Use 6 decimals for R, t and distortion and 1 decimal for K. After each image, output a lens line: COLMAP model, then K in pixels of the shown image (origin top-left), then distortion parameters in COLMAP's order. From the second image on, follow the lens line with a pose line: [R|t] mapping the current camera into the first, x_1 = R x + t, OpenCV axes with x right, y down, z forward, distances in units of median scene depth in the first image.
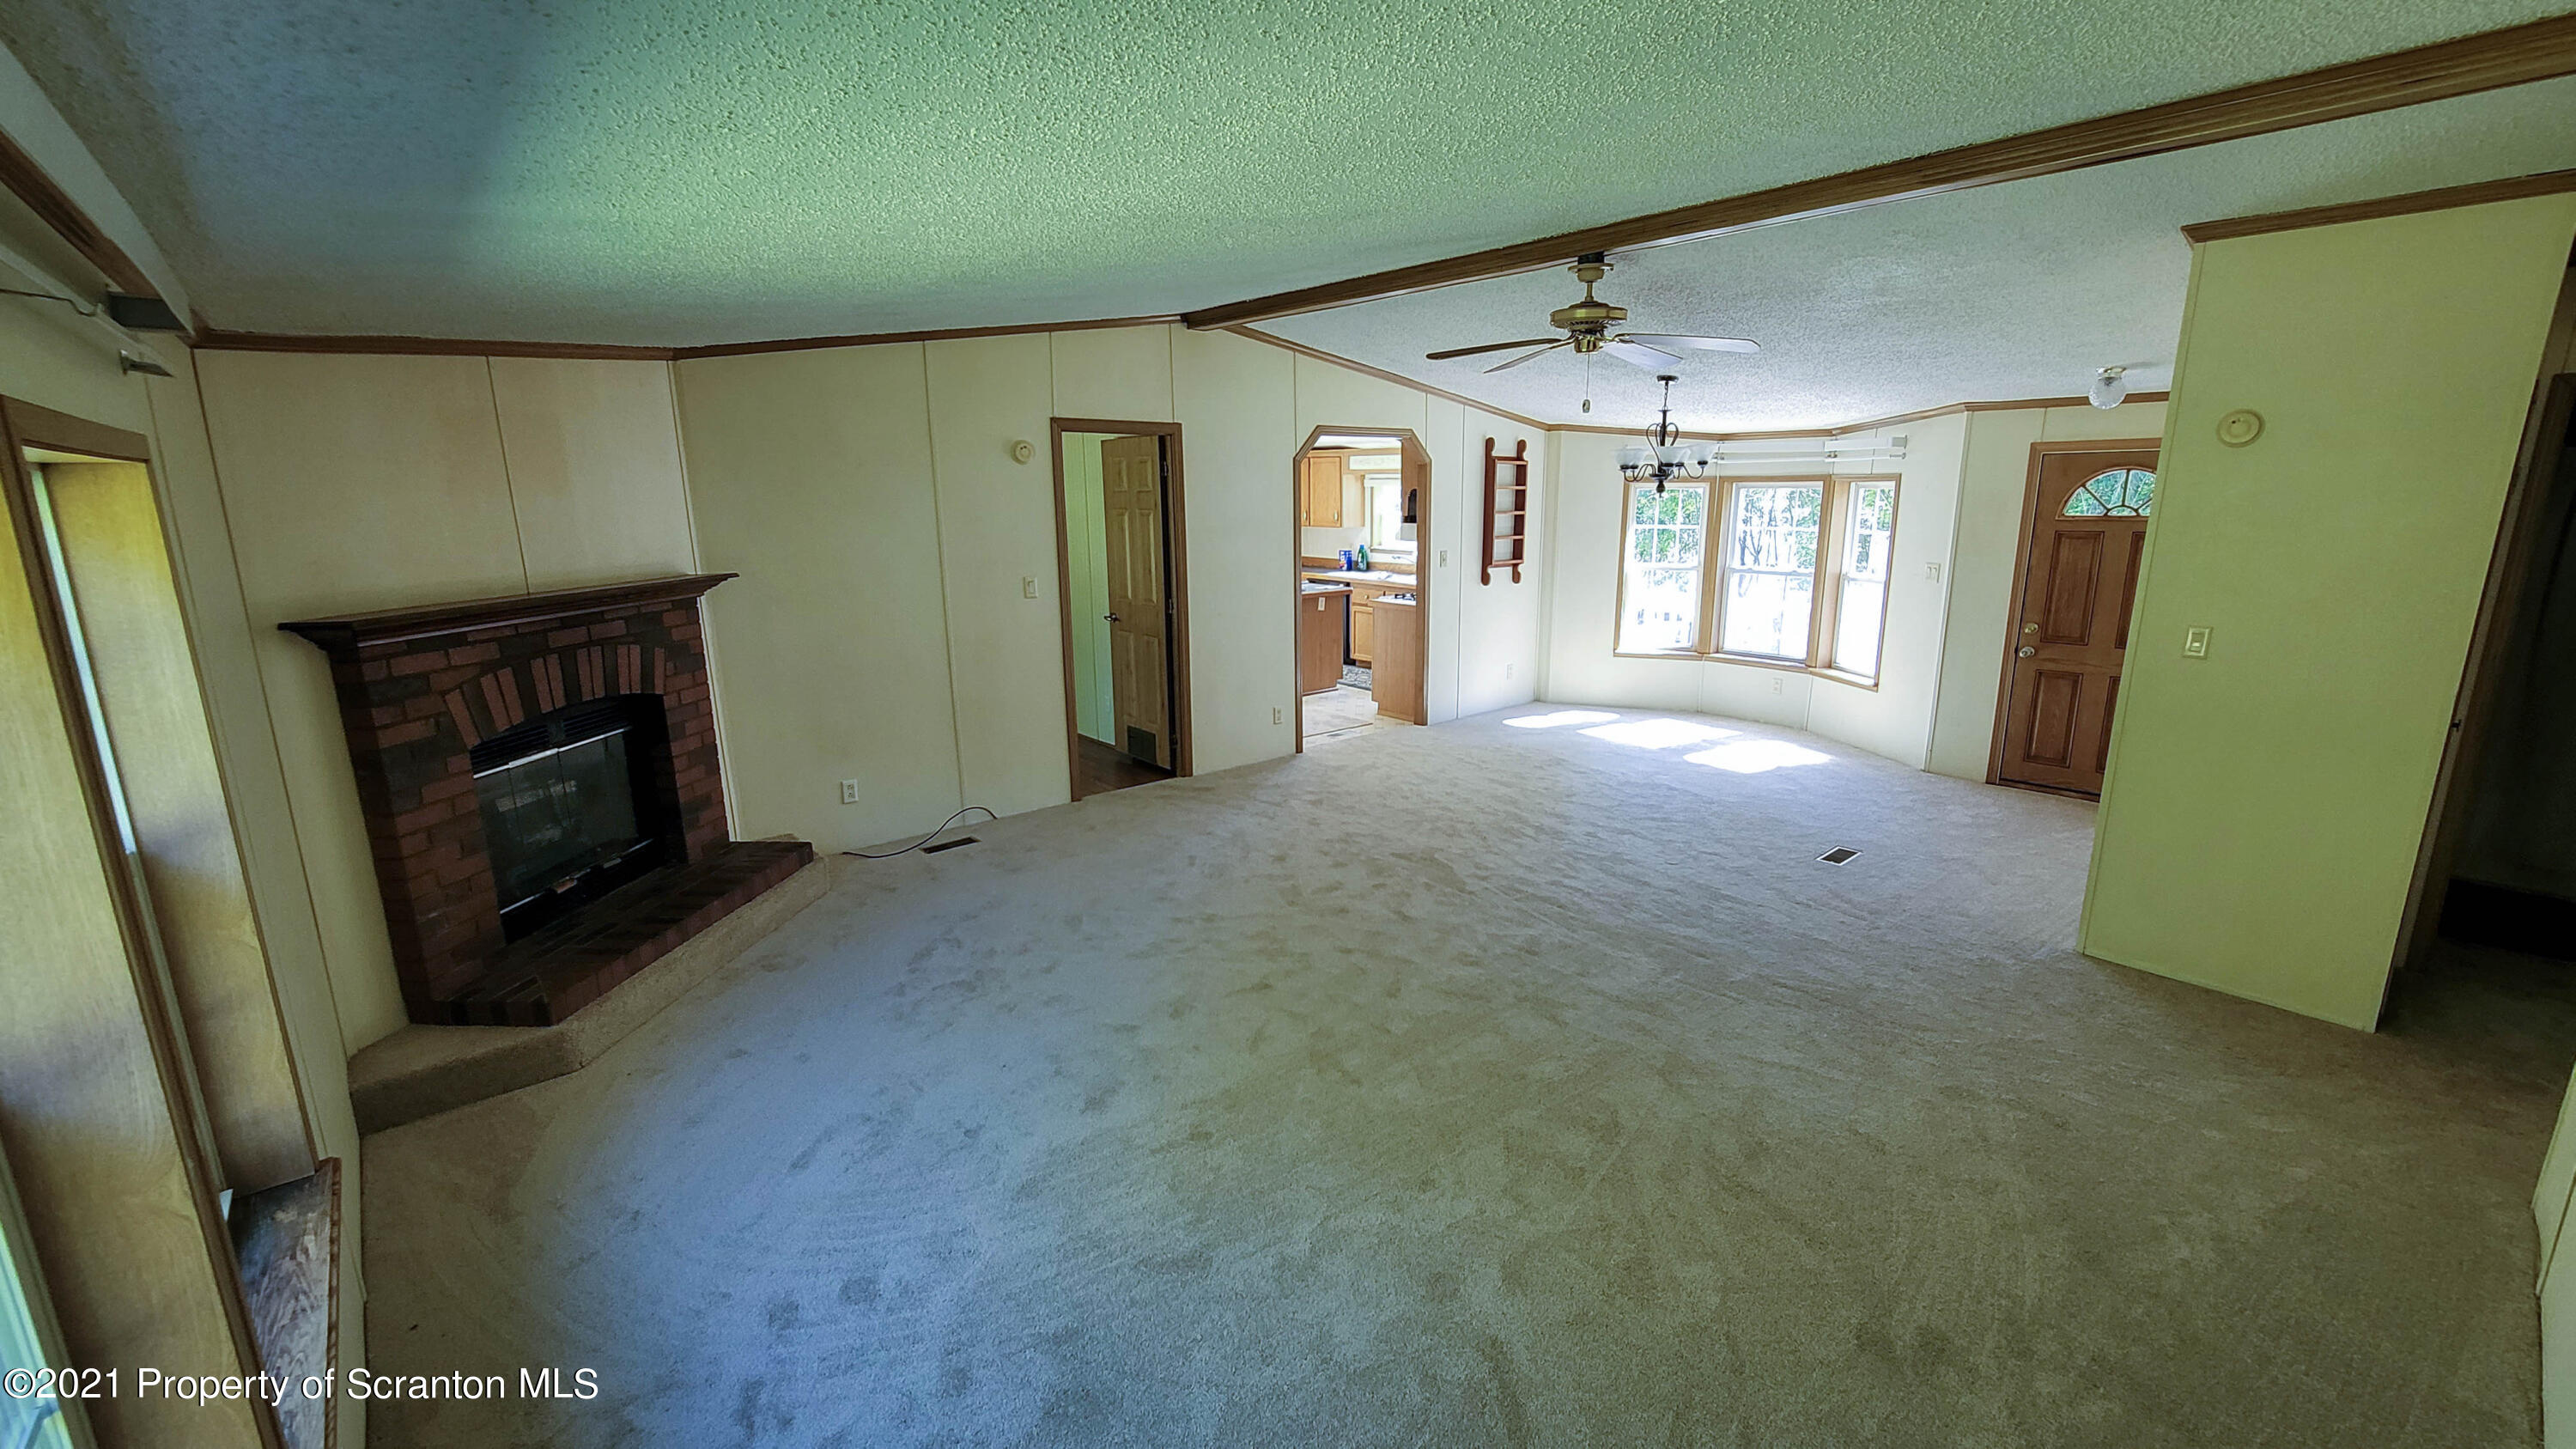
lens RADIAL K [[1051.5, 0, 1317.7], [0, 1051.5, 729.7], [0, 0, 1]] dist [0.002480, -0.000198]
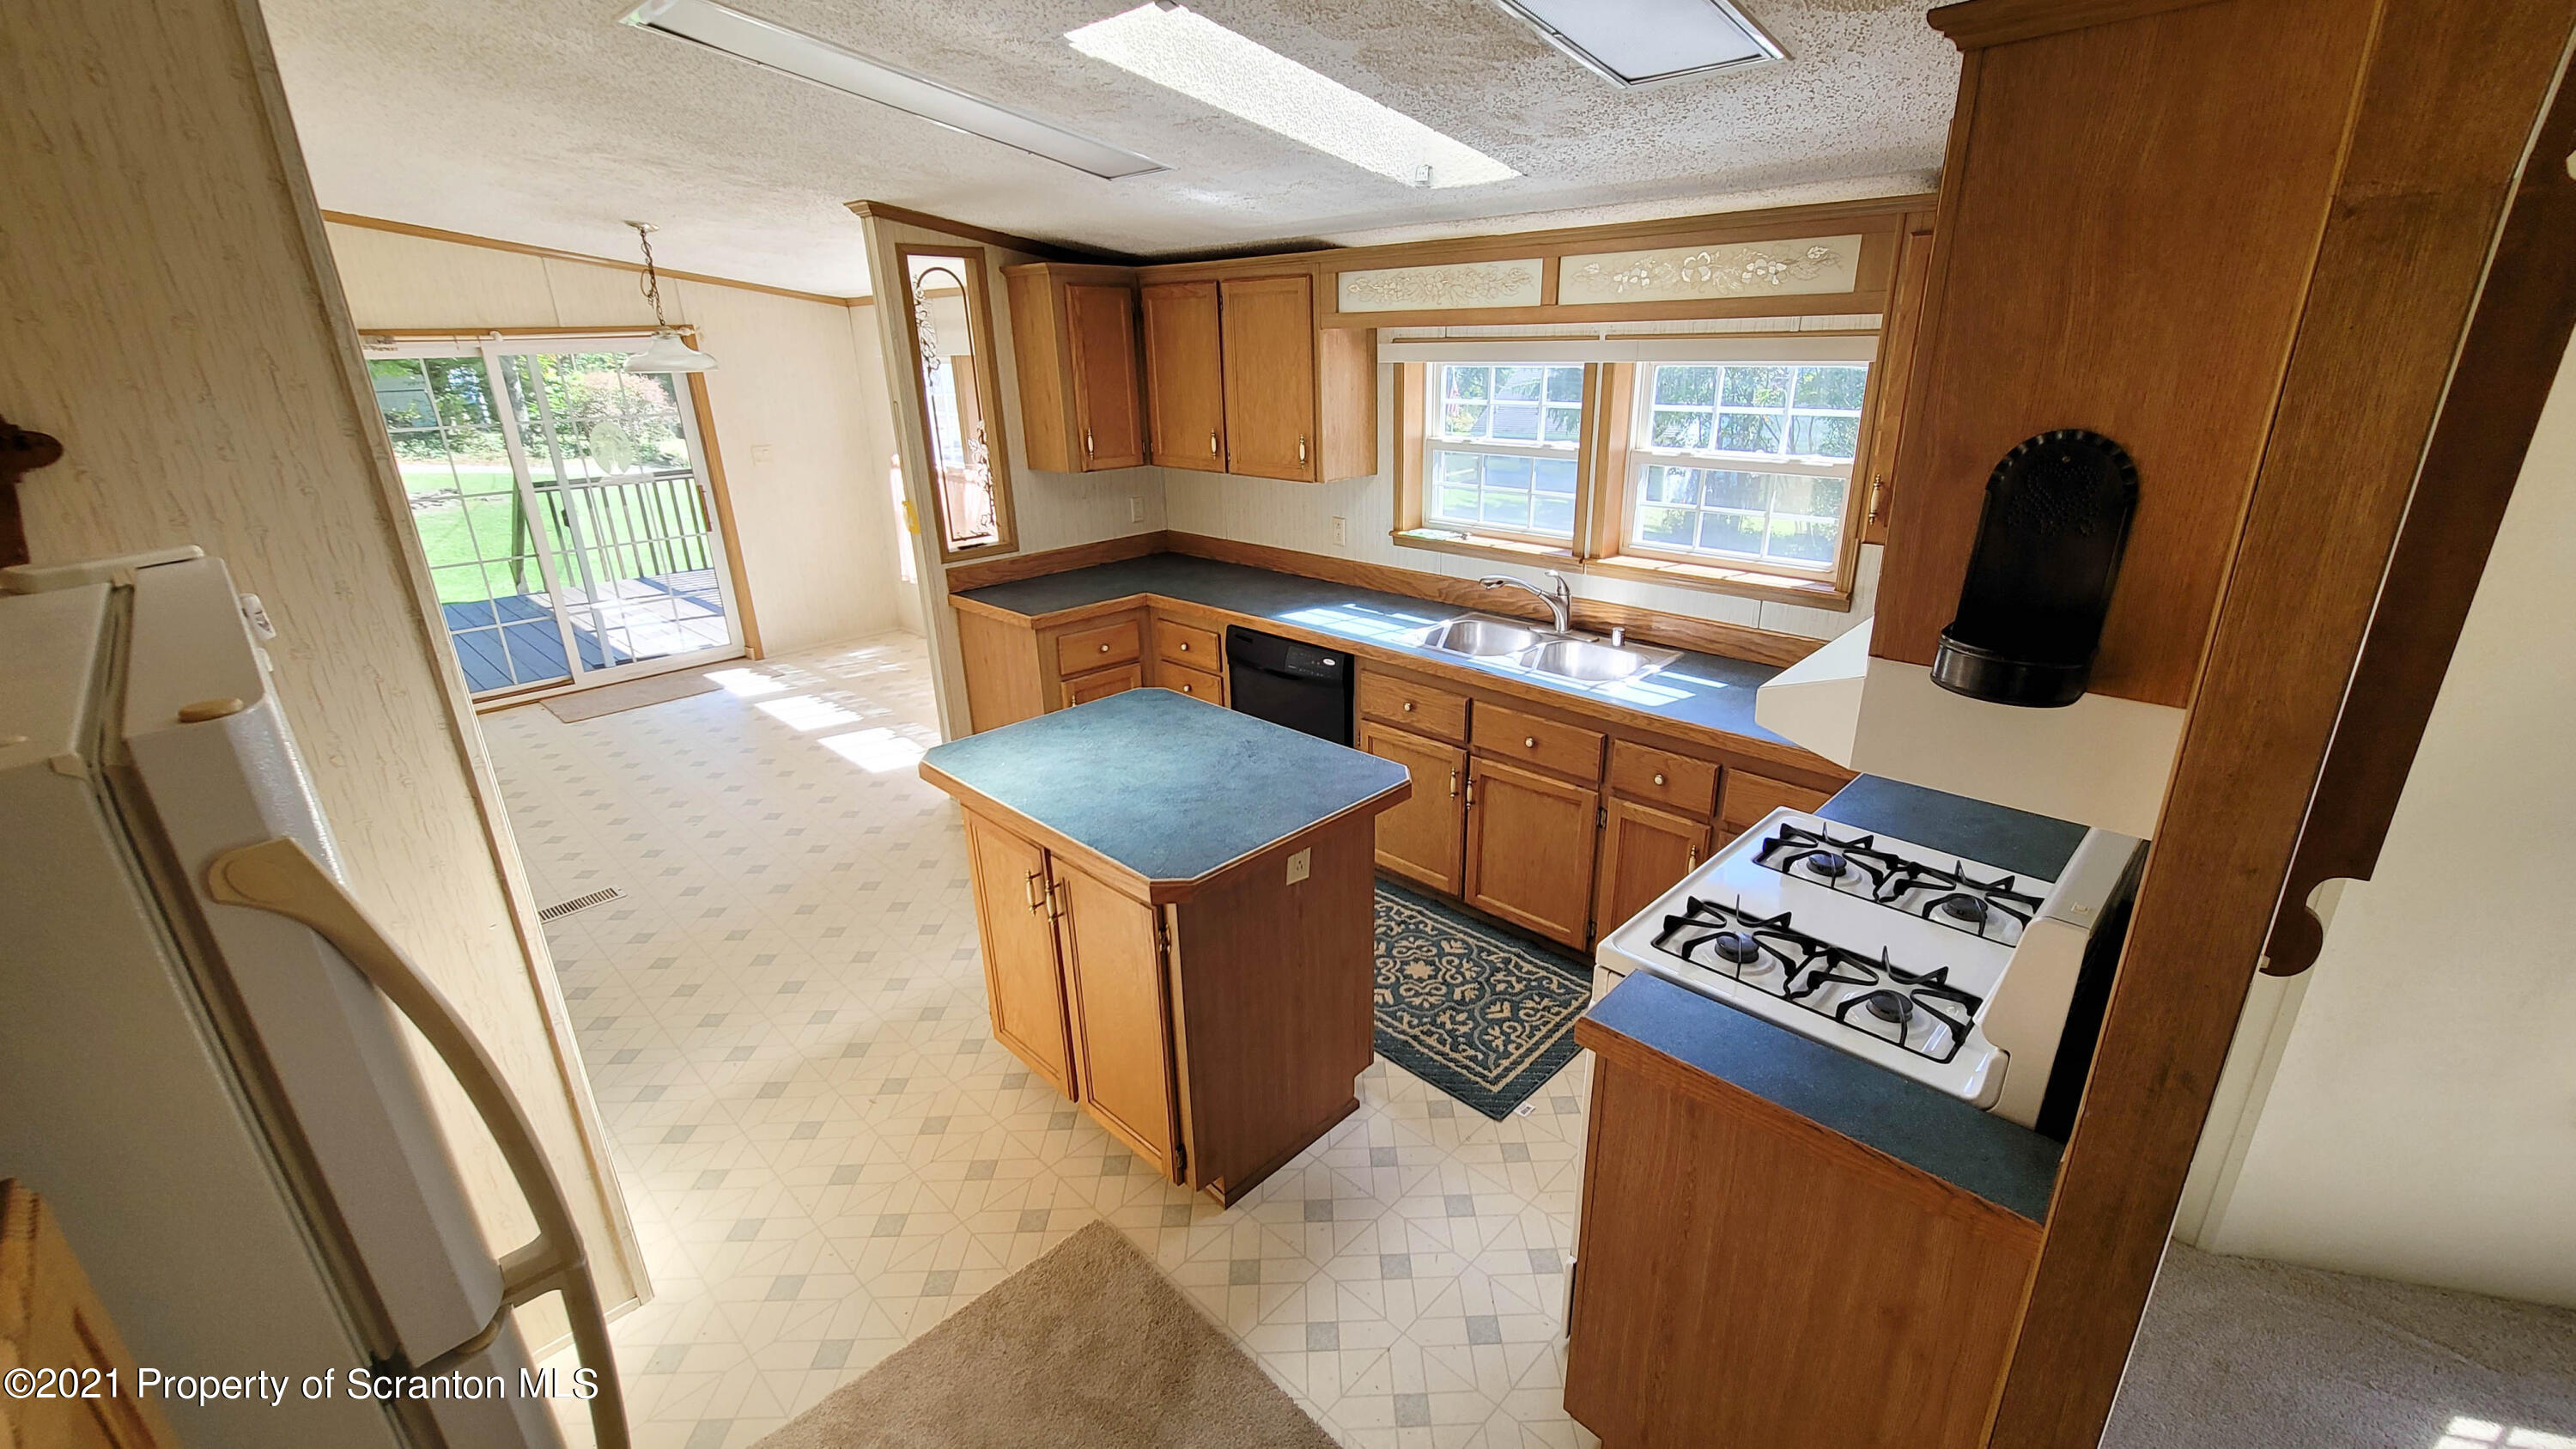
lens RADIAL K [[1045.3, 0, 1326.2], [0, 1045.3, 733.6], [0, 0, 1]] dist [0.001155, 0.000034]
pose [[0.995843, -0.042654, 0.080483, -0.012652], [0.032029, 0.991131, 0.128969, -0.272067], [-0.085270, -0.125855, 0.988377, 1.129483]]
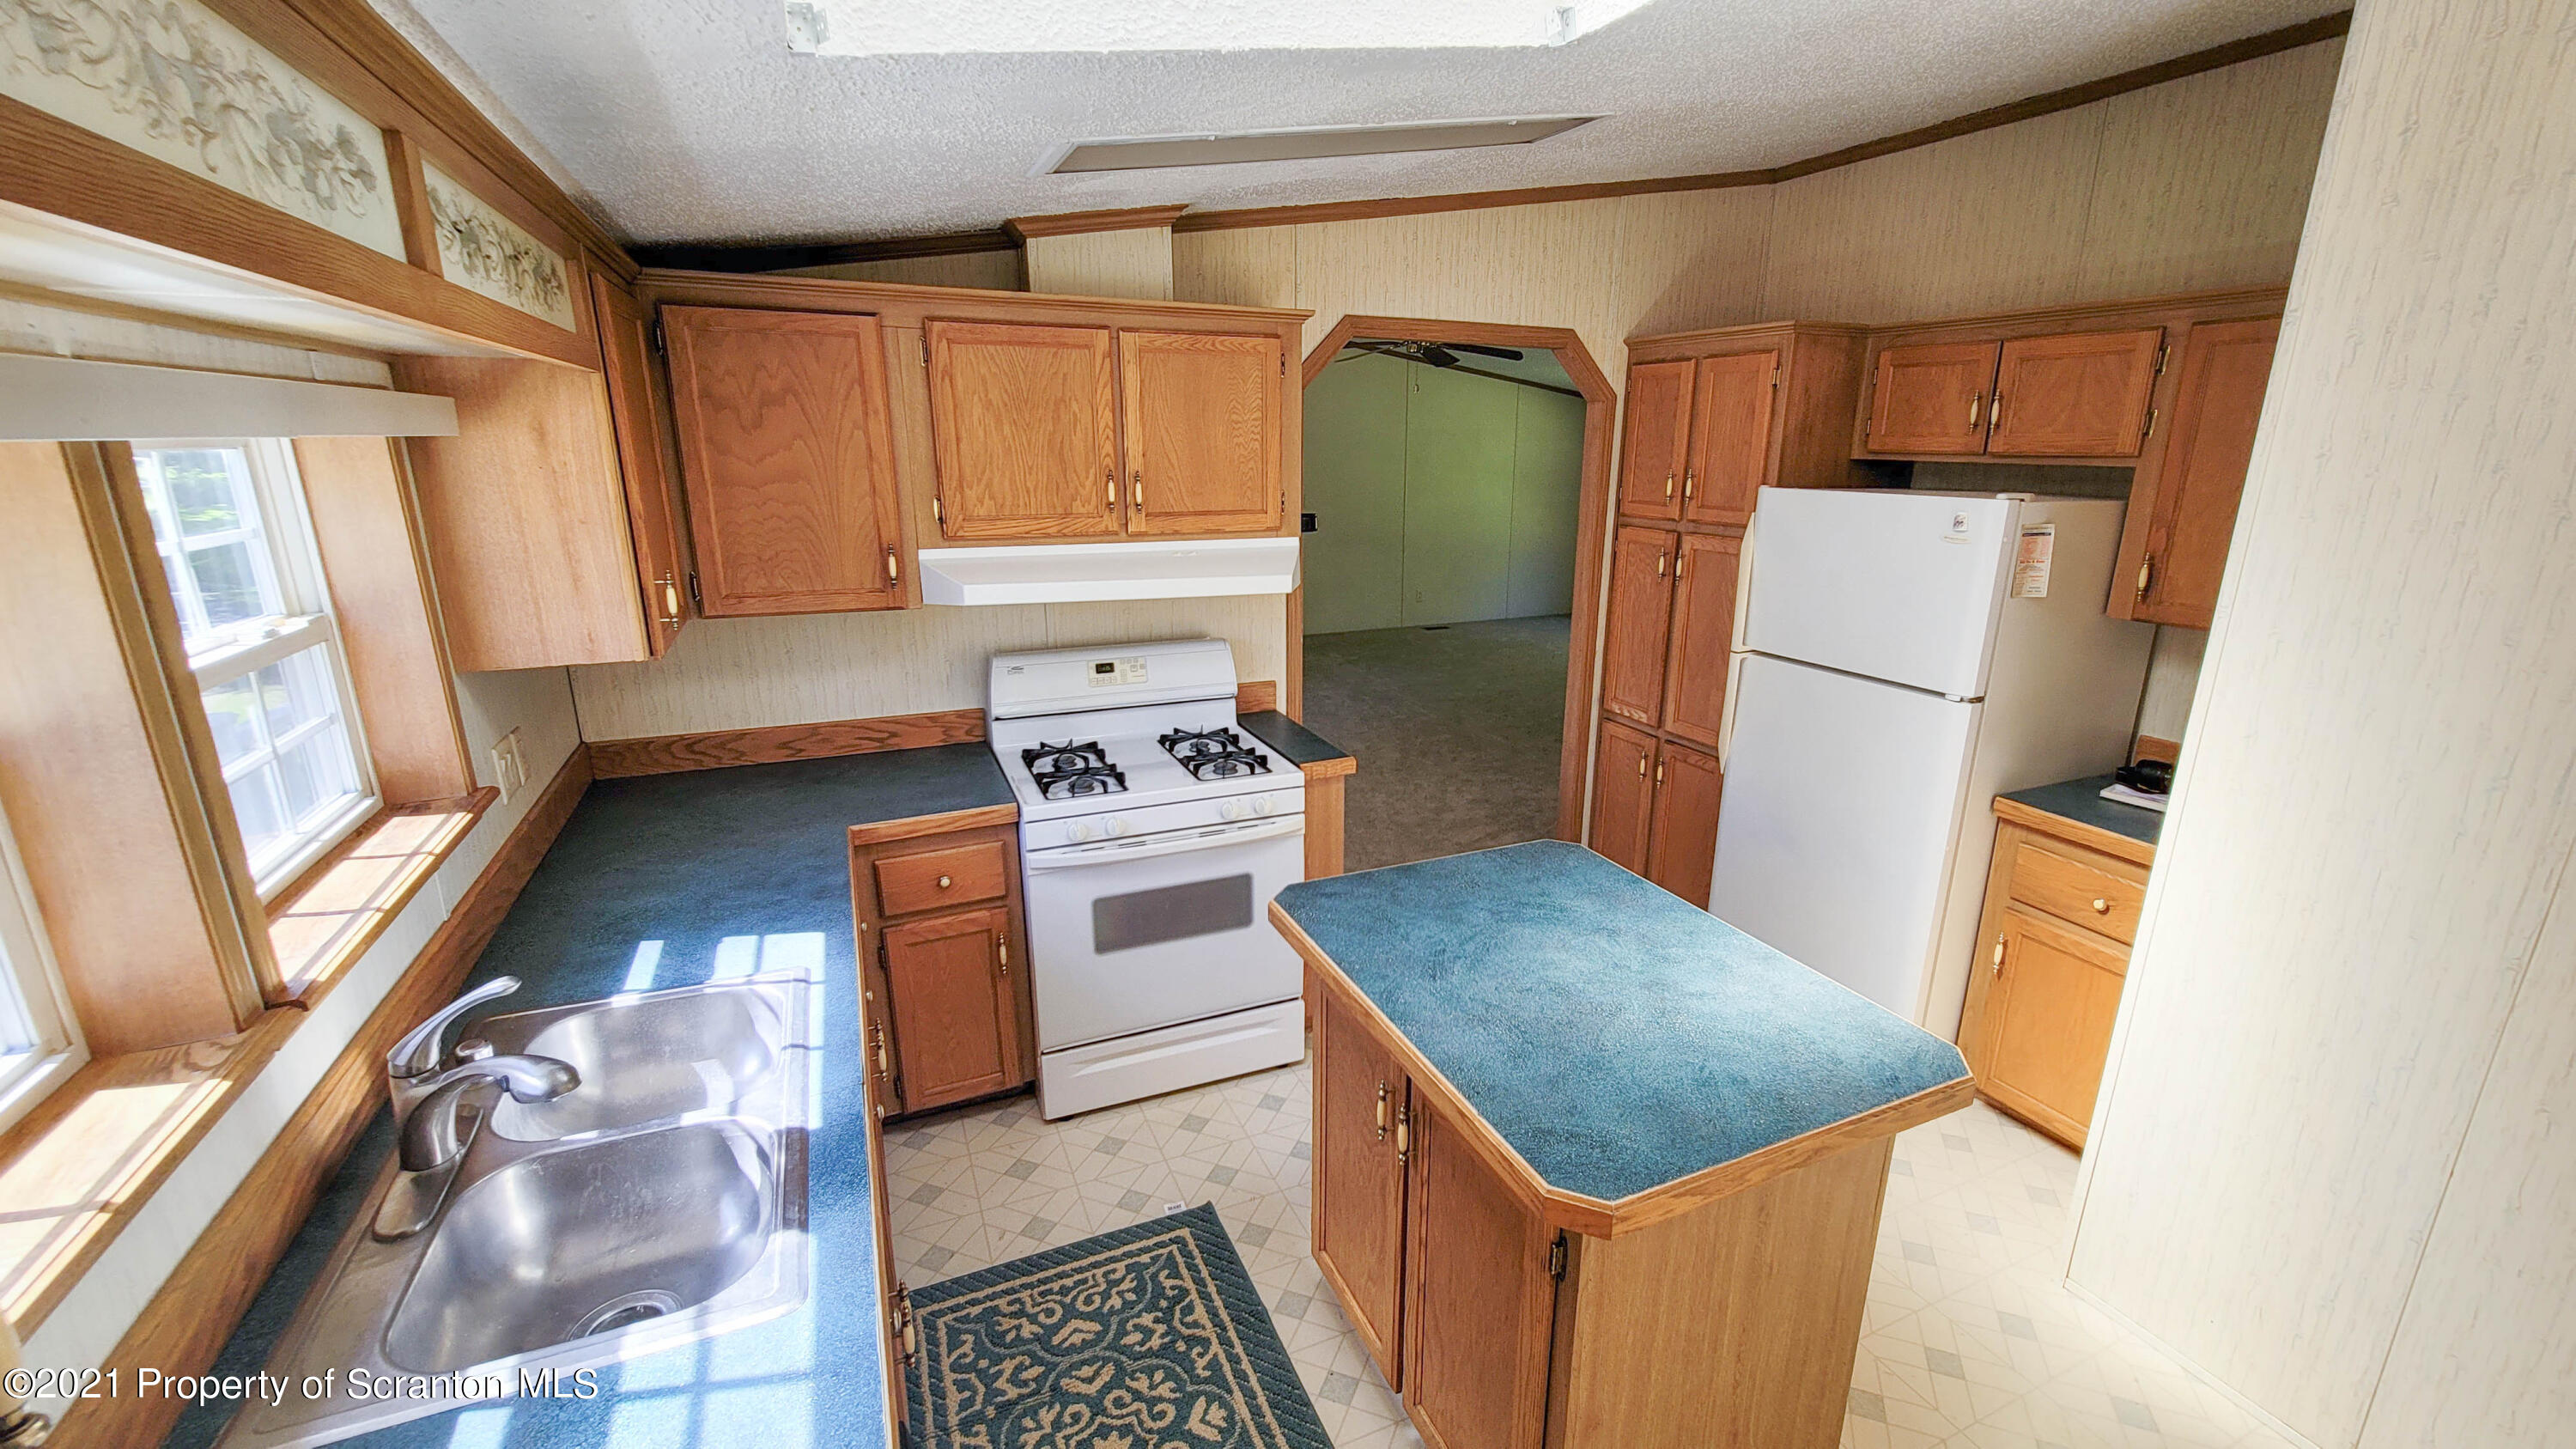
lens RADIAL K [[1051.5, 0, 1317.7], [0, 1051.5, 729.7], [0, 0, 1]] dist [0.002480, -0.000198]
pose [[-0.955011, -0.086219, 0.283760, -0.056188], [0.060540, 0.879985, 0.471128, -0.414015], [-0.290325, 0.467112, -0.835176, 1.776230]]
